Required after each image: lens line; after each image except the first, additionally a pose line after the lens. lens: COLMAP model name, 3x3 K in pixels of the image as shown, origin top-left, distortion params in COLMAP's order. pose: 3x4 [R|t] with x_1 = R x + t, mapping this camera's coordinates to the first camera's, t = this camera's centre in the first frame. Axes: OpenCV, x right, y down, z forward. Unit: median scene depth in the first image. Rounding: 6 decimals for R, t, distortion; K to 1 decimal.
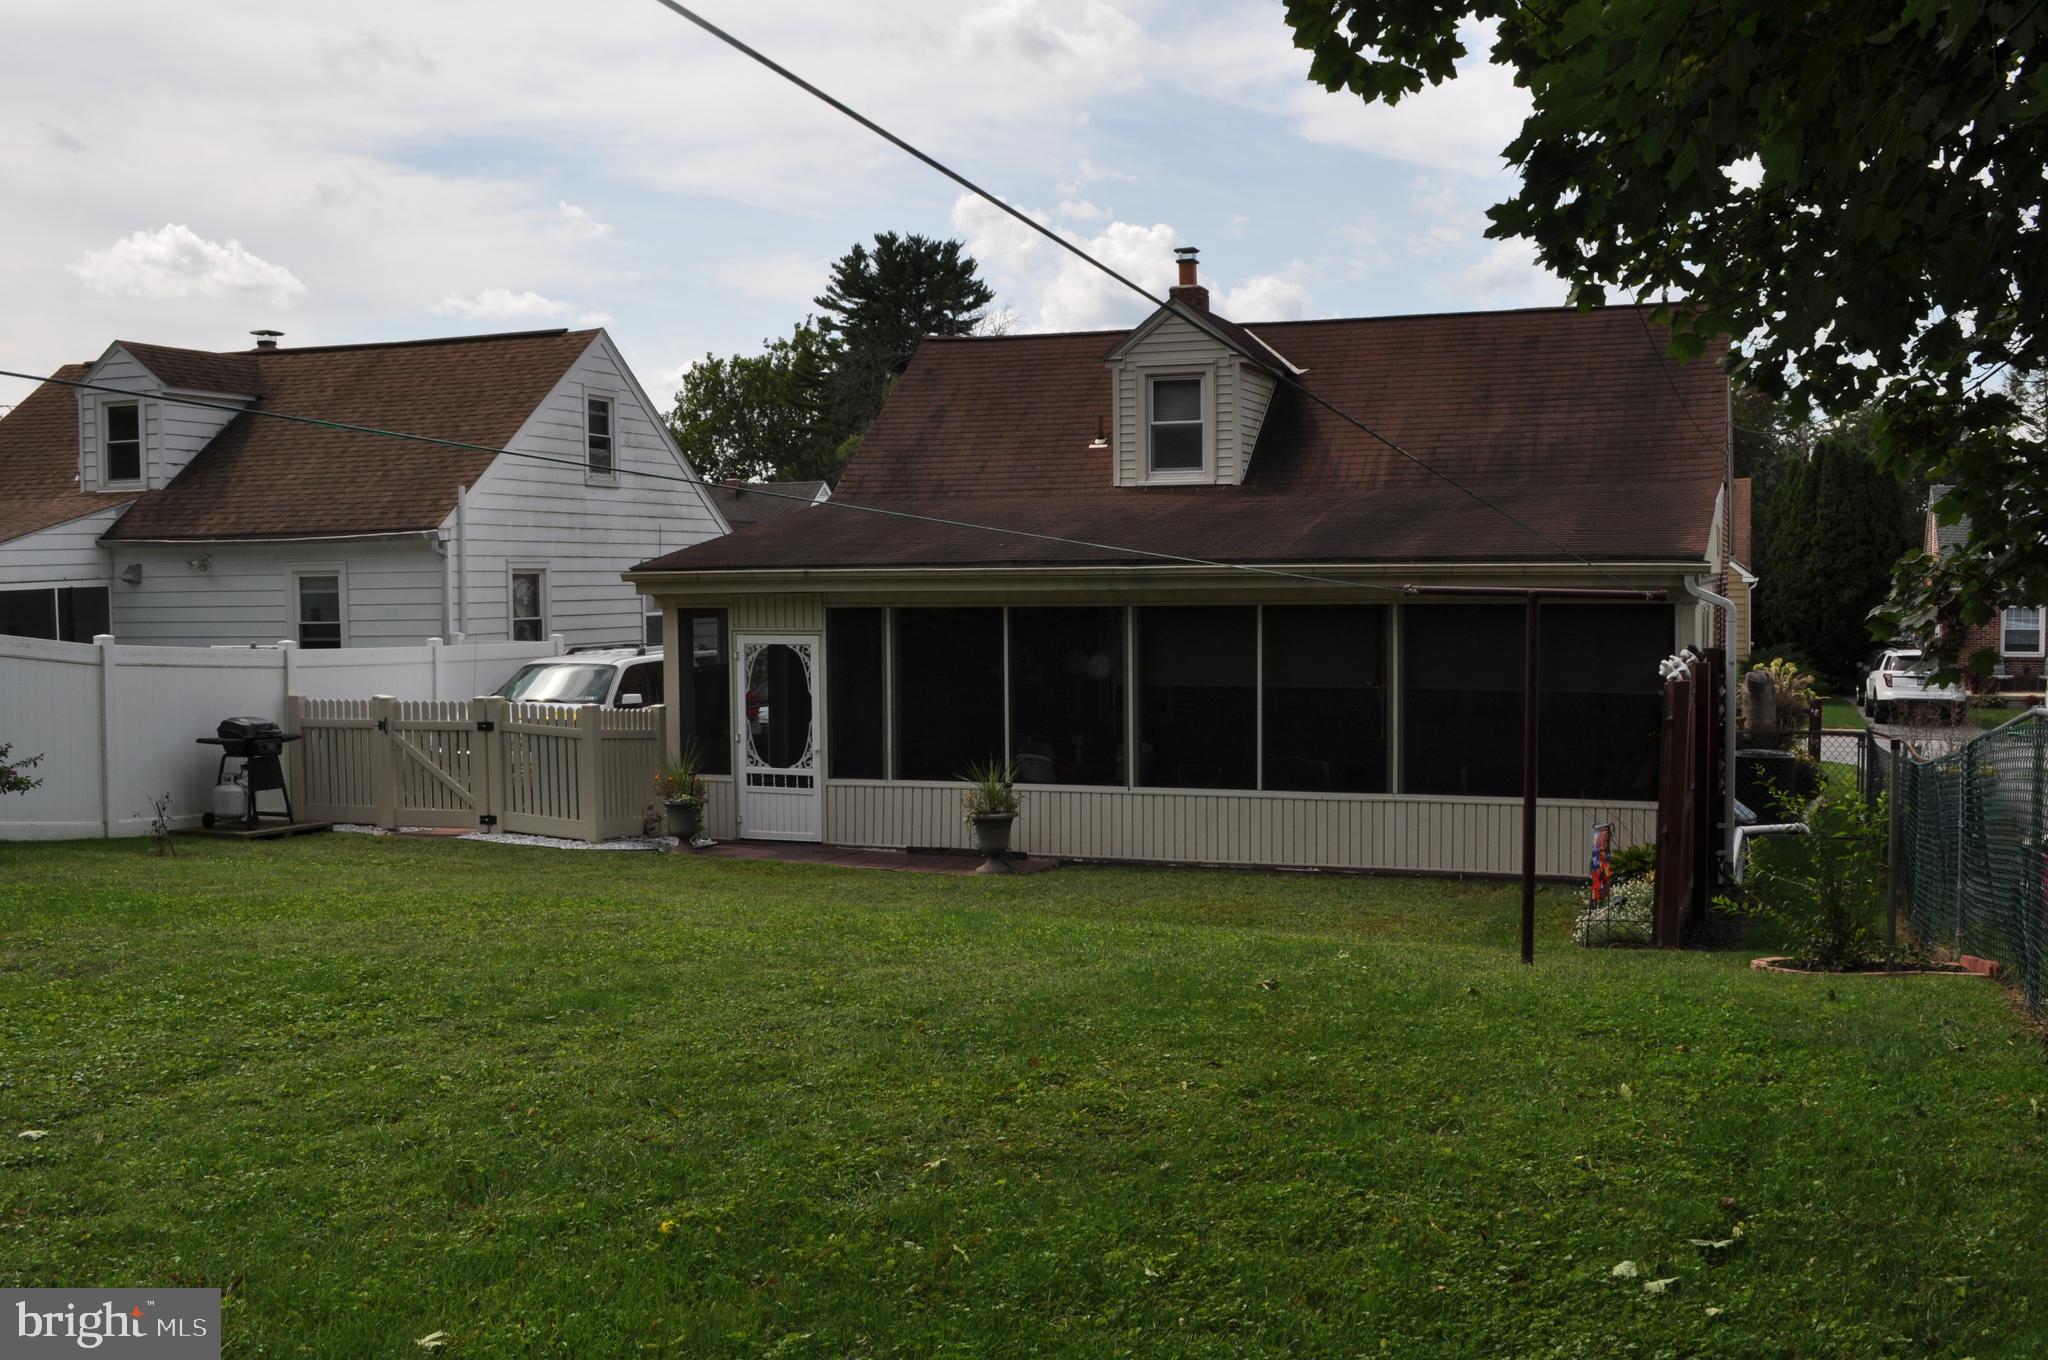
lens RADIAL K [[2009.3, 0, 1036.3], [0, 2009.3, 679.7], [0, 0, 1]] dist [-0.064423, 0.000000]
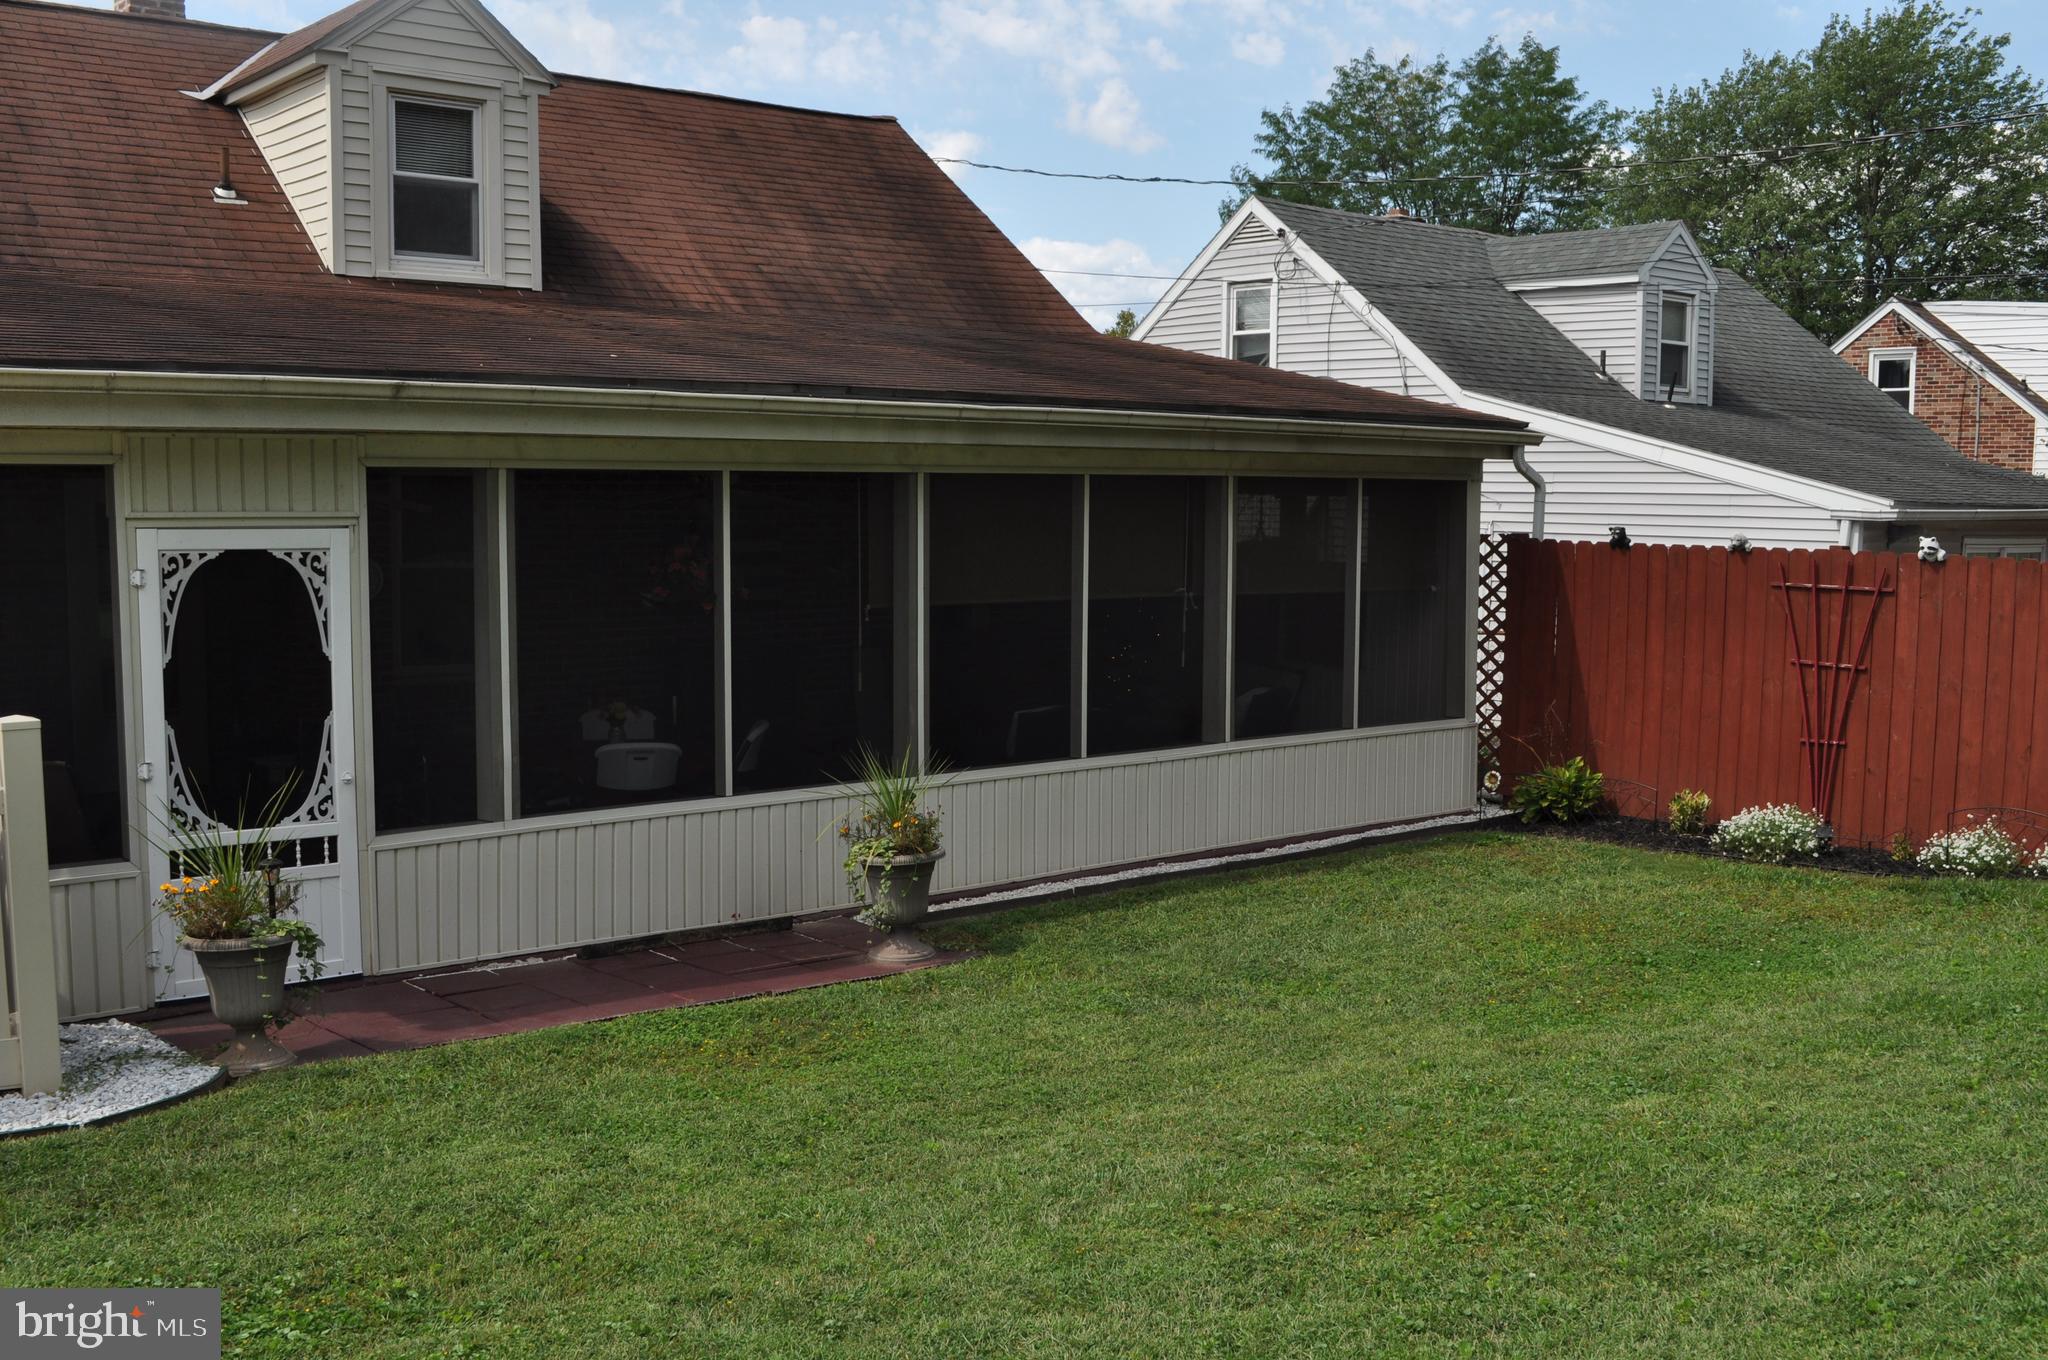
lens RADIAL K [[2009.3, 0, 1023.7], [0, 2009.3, 677.1], [0, 0, 1]] dist [-0.064423, 0.000000]
pose [[0.484606, -0.067460, 0.872127, -0.430141], [0.032281, 0.997722, 0.059237, -0.009937], [-0.874137, -0.000553, 0.485680, 0.642565]]
